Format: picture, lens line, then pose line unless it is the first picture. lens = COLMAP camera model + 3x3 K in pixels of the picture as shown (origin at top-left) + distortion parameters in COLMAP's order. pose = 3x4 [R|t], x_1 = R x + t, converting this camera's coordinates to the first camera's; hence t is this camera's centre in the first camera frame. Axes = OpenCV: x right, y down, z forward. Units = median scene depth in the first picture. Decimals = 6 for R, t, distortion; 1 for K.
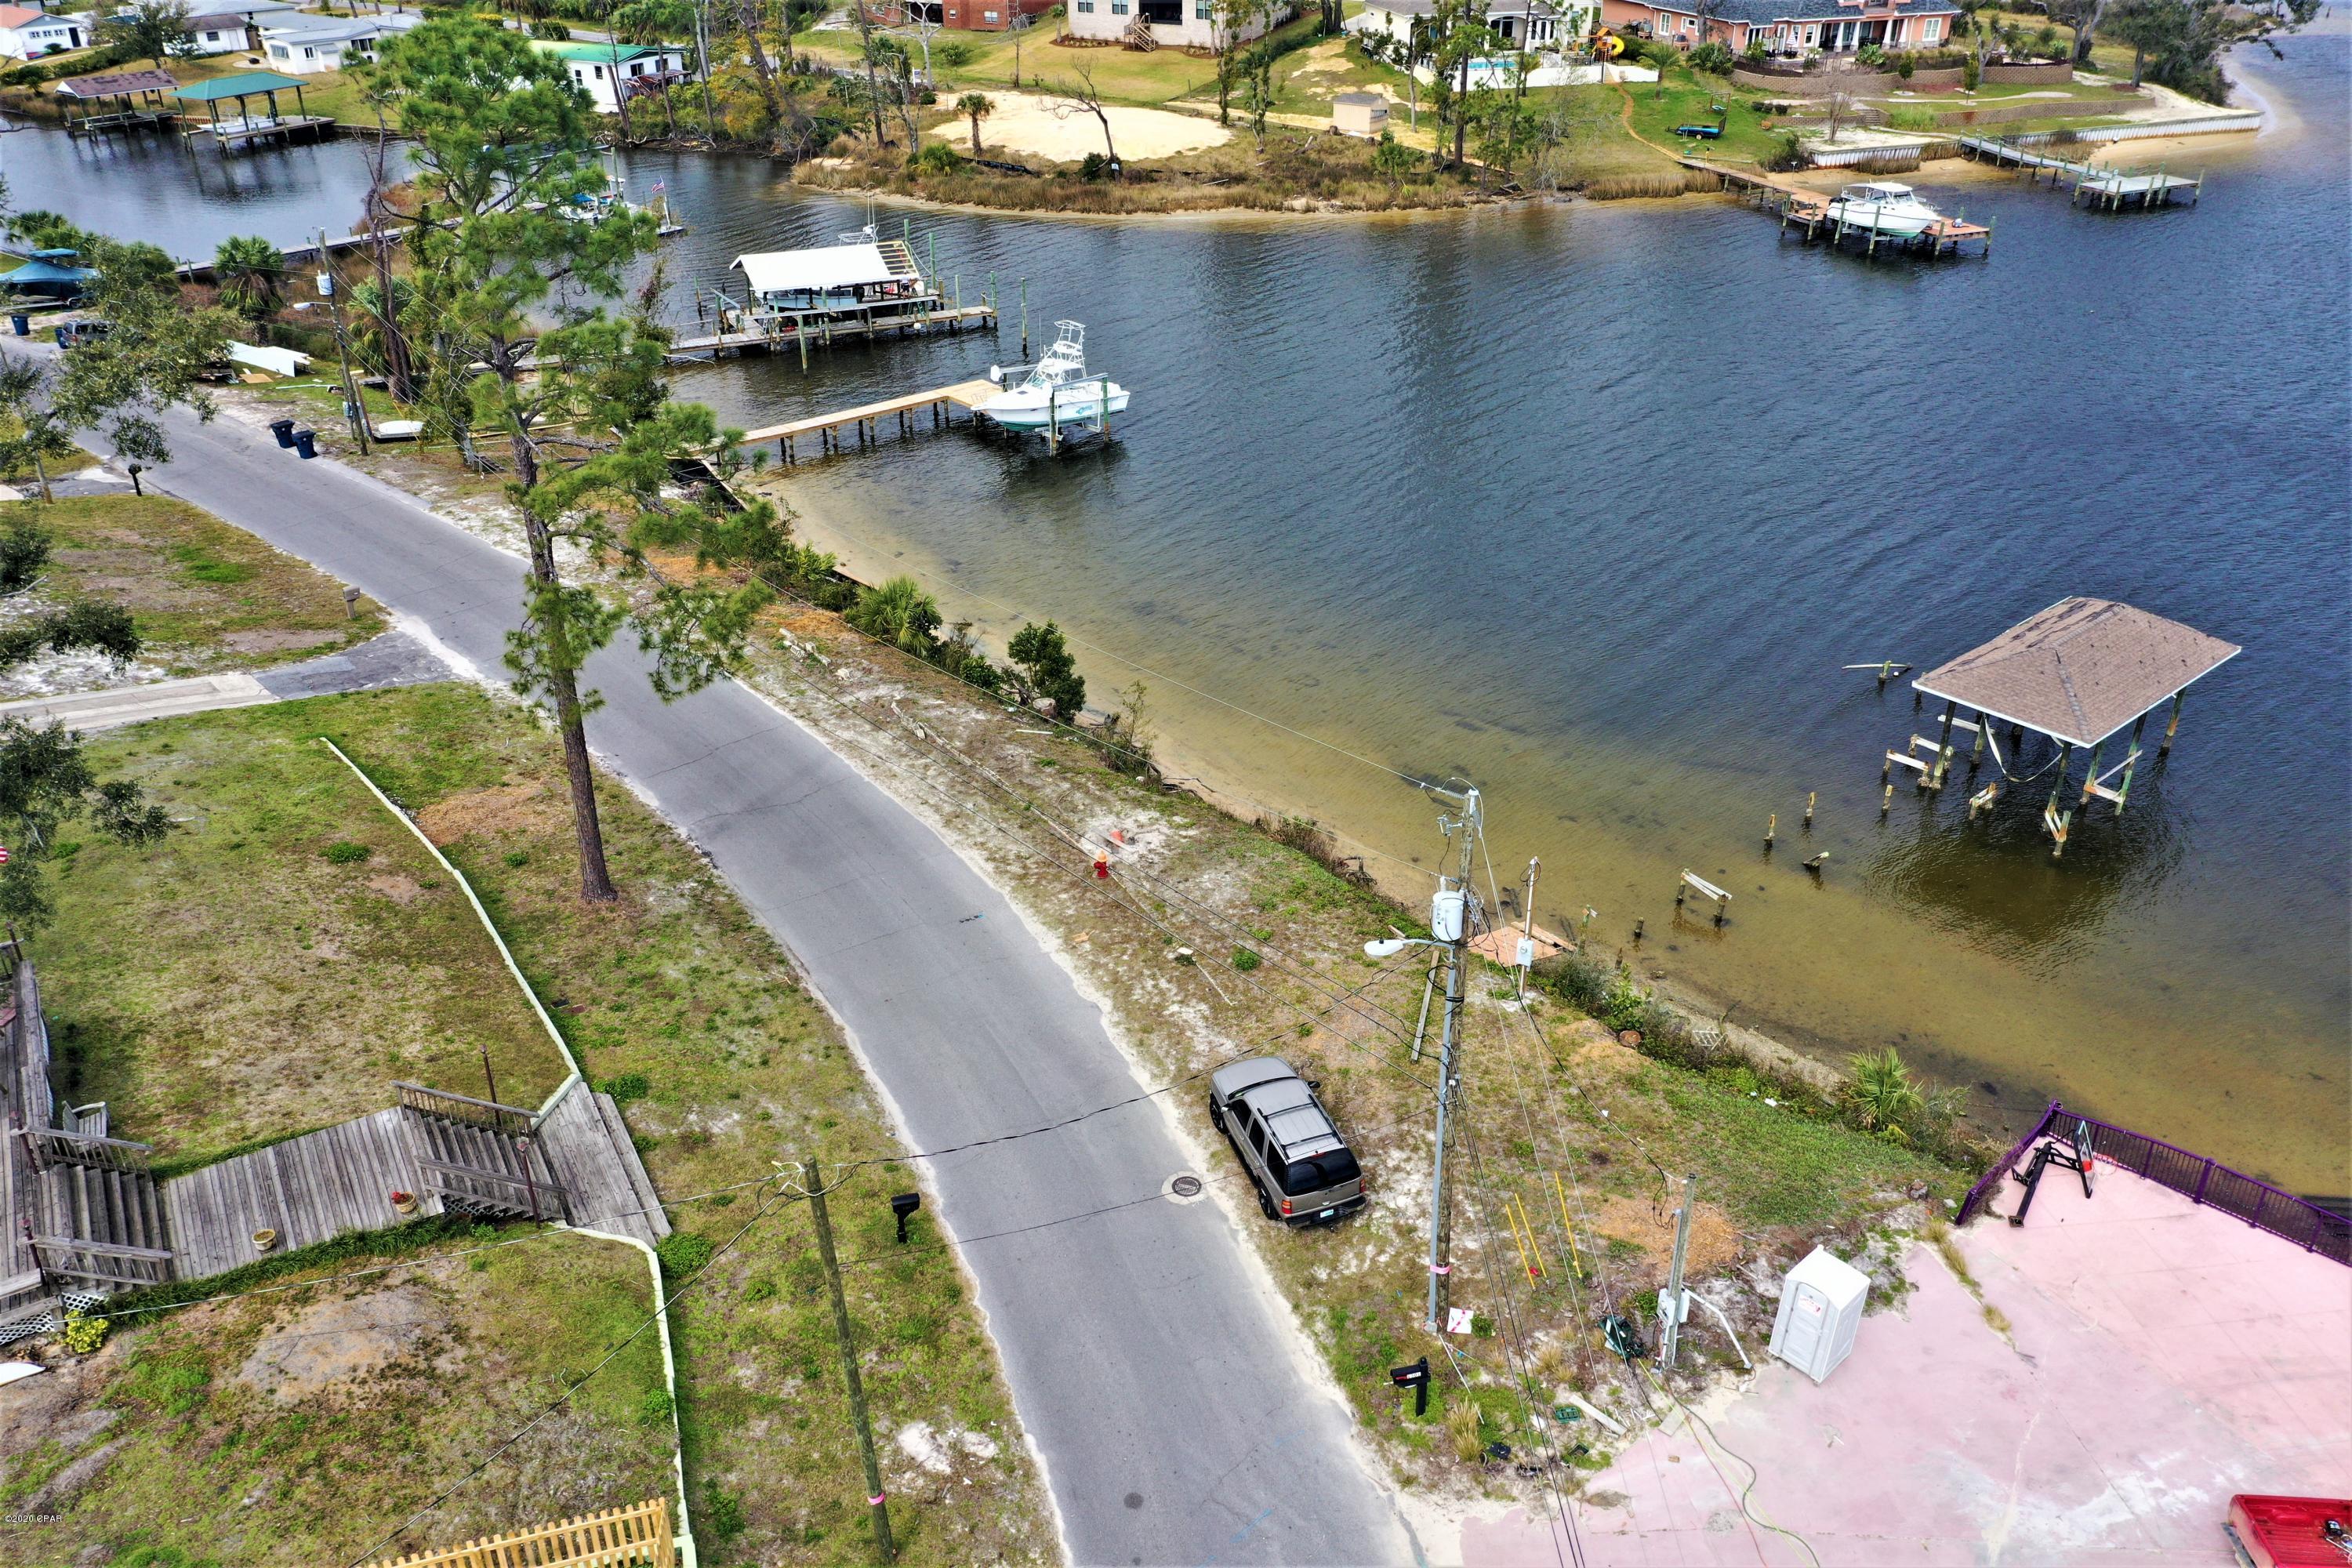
lens RADIAL K [[1870.3, 0, 1176.0], [0, 1870.3, 784.0], [0, 0, 1]] dist [0.007561, 0.004488]
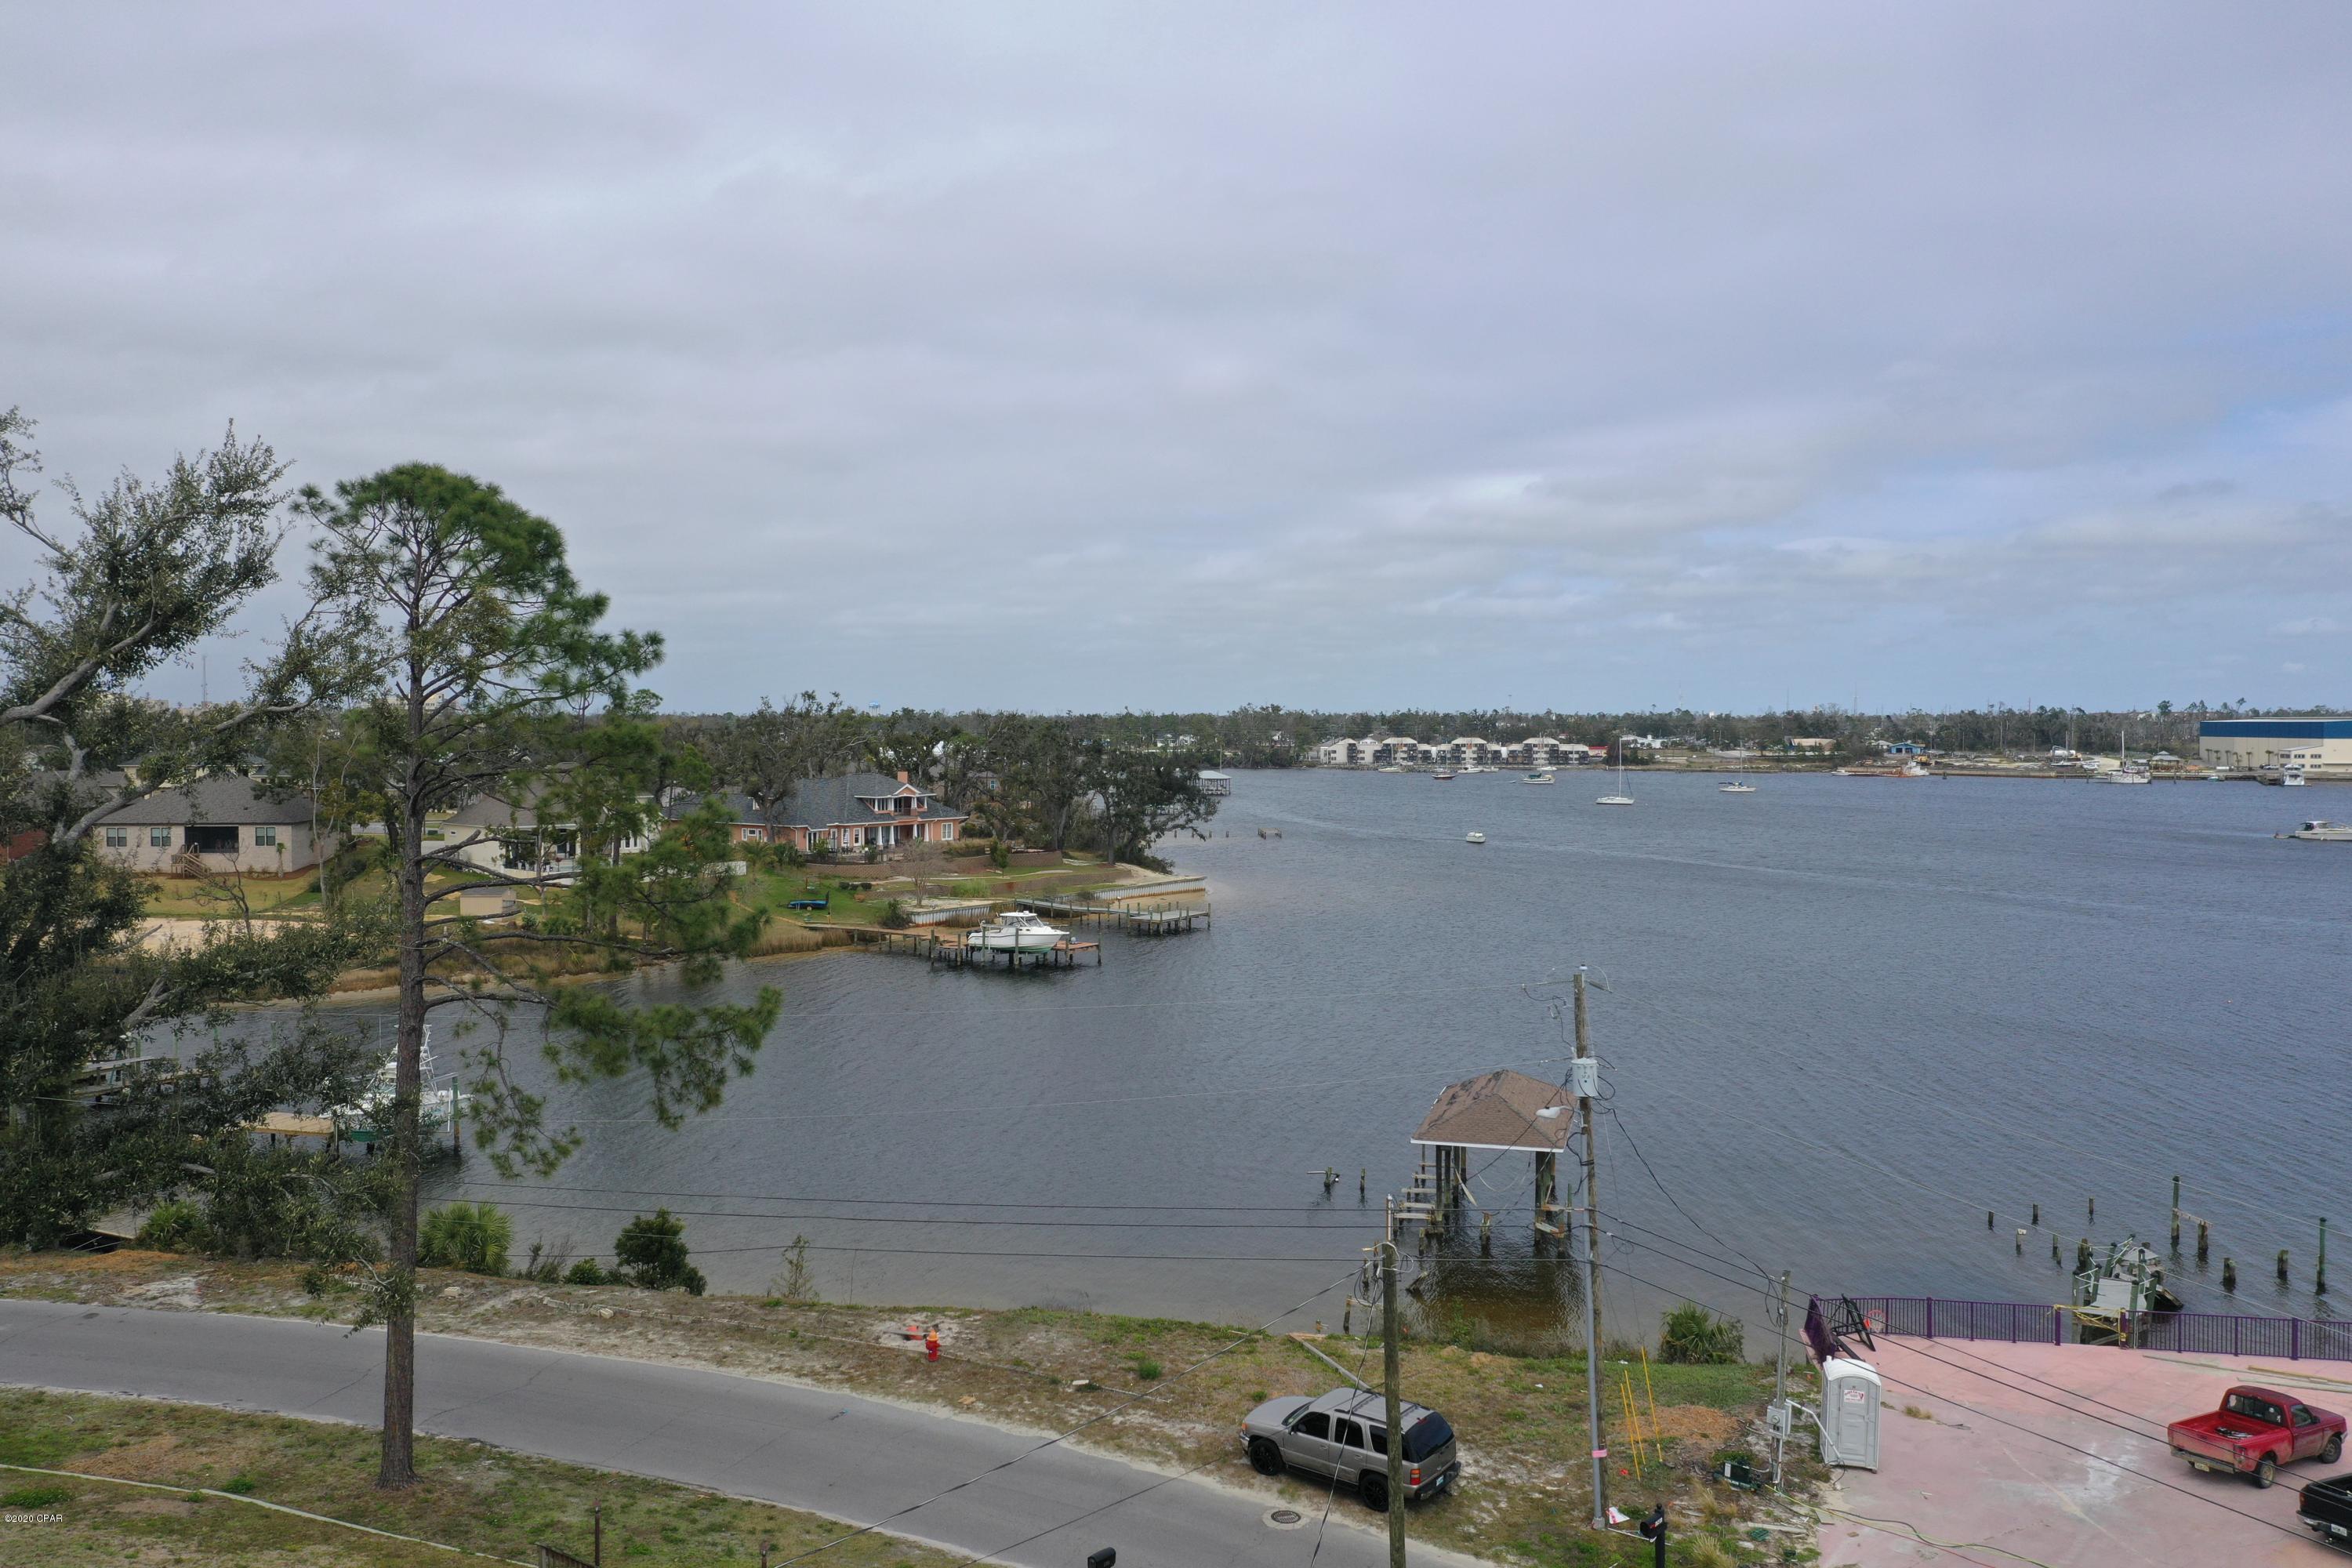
lens RADIAL K [[1867.7, 0, 1177.7], [0, 1867.7, 772.2], [0, 0, 1]] dist [0.016221, 0.000621]
pose [[0.833309, -0.010721, 0.552704, -0.150835], [0.260643, 0.889325, -0.375721, 0.057060], [-0.487506, 0.457150, 0.743877, 0.027864]]
